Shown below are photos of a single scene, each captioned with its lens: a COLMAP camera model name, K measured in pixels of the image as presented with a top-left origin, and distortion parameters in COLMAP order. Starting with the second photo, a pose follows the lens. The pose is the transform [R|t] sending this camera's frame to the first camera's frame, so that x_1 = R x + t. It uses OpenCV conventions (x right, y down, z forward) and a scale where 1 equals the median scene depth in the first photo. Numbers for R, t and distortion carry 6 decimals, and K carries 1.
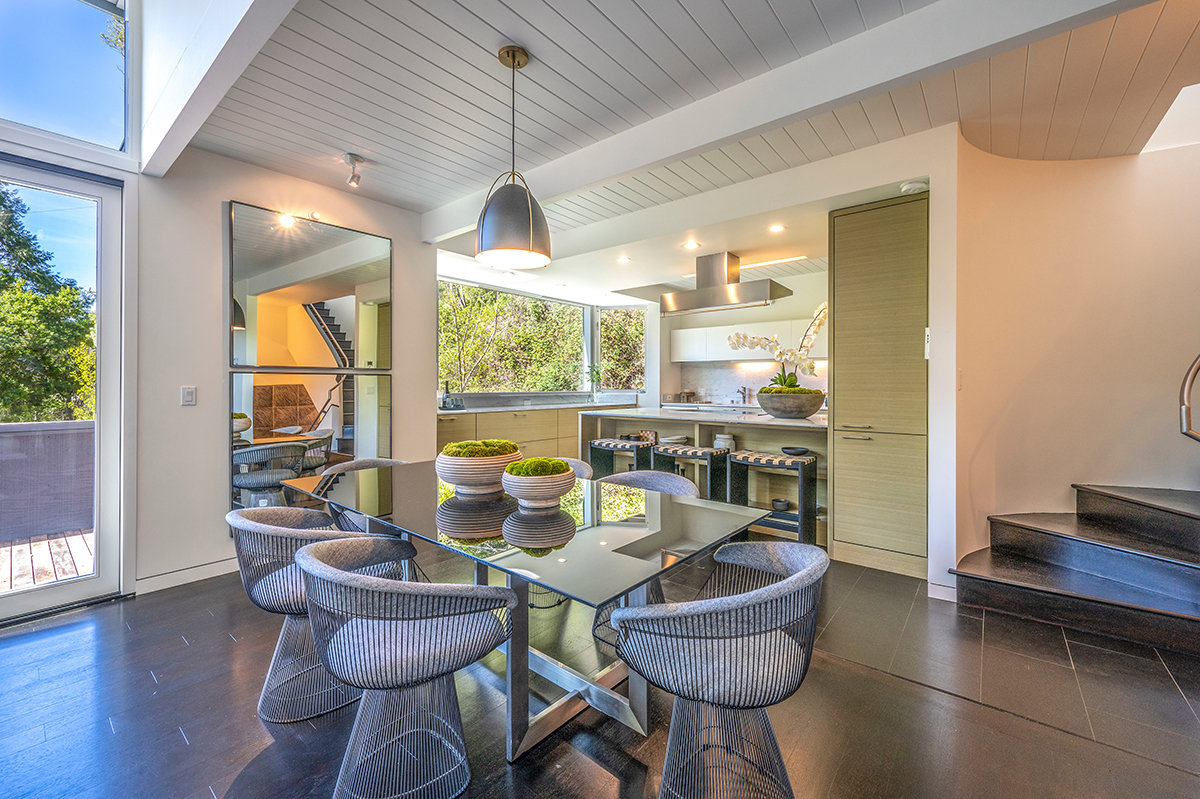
lens RADIAL K [[483.6, 0, 598.4], [0, 483.6, 381.2], [0, 0, 1]] dist [0.000879, 0.000052]
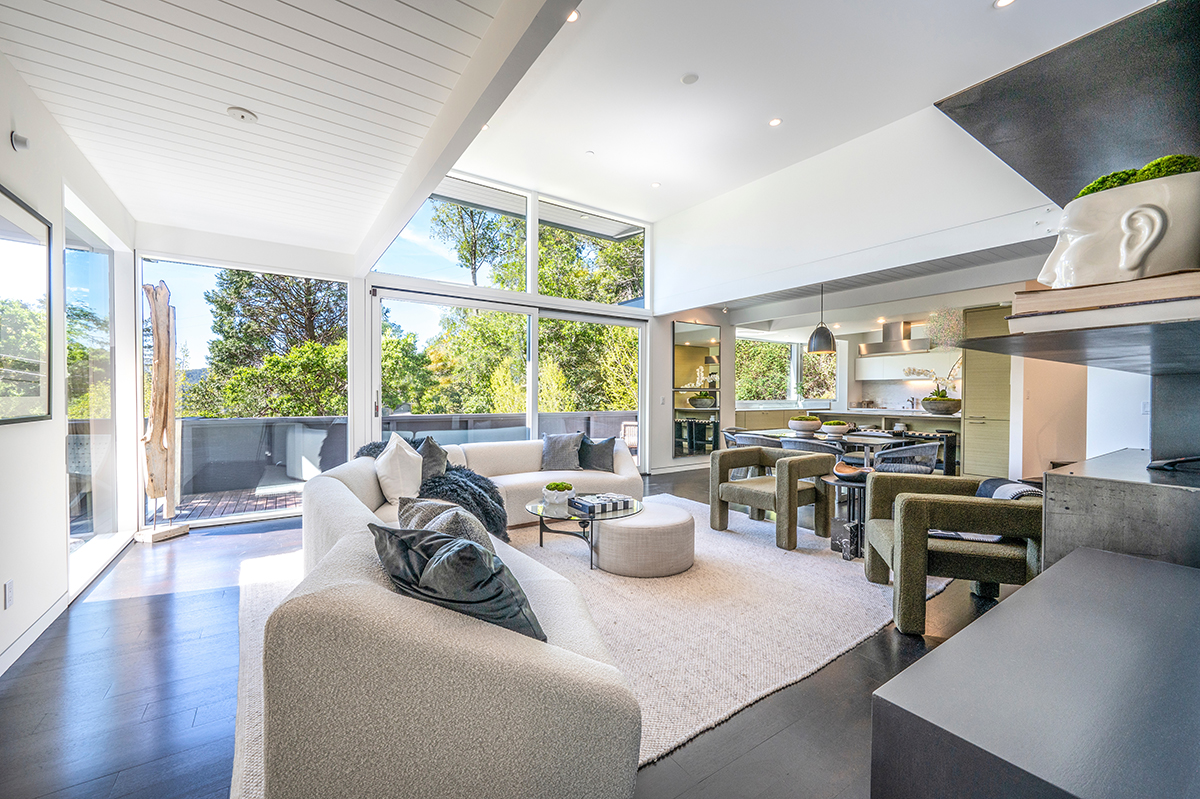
lens RADIAL K [[479.3, 0, 600.0], [0, 479.3, 399.5], [0, 0, 1]] dist [0.000076, -0.000071]
pose [[0.959829, 0.002983, -0.280571, -0.317533], [0.001699, 0.999863, 0.016443, -0.011615], [0.280582, -0.016259, 0.959692, -1.044800]]
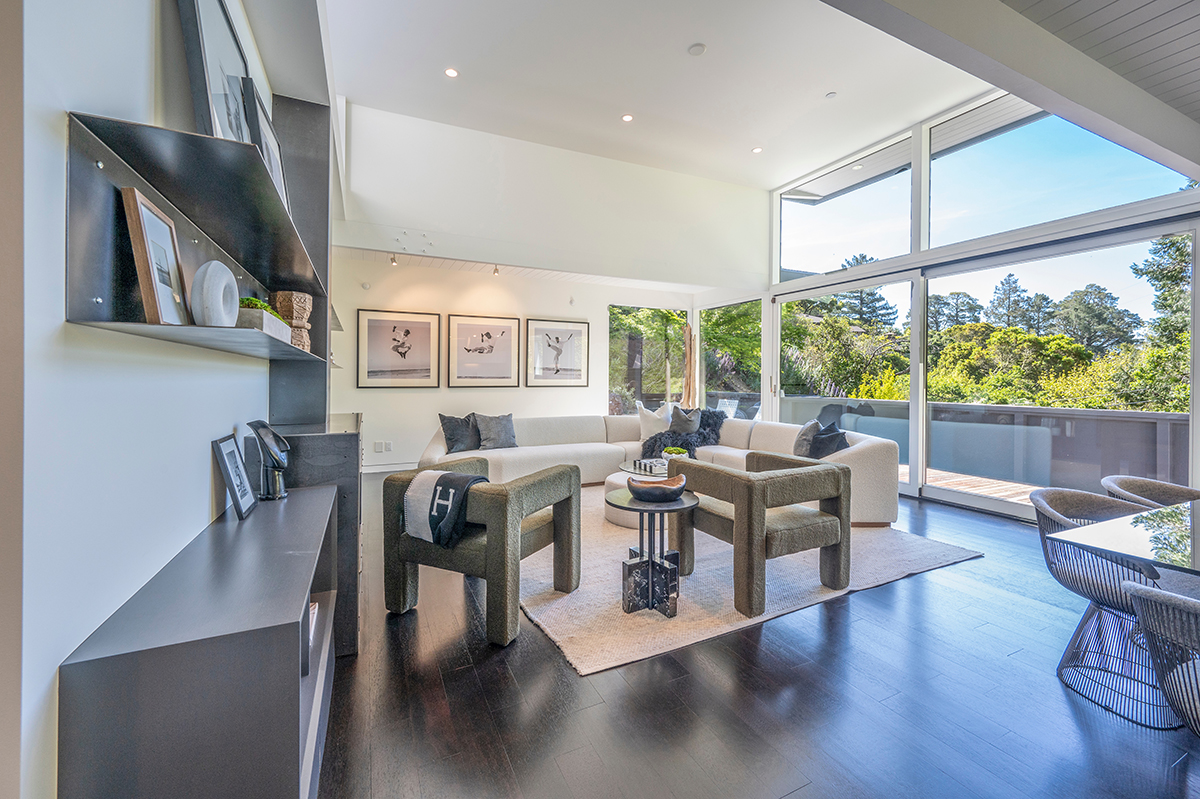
lens RADIAL K [[483.6, 0, 598.4], [0, 483.6, 381.2], [0, 0, 1]] dist [0.000879, 0.000052]
pose [[-0.421750, 0.000564, -0.906712, 1.387077], [0.002140, 0.999998, -0.000373, 0.014453], [0.906710, -0.002098, -0.421750, 1.436967]]
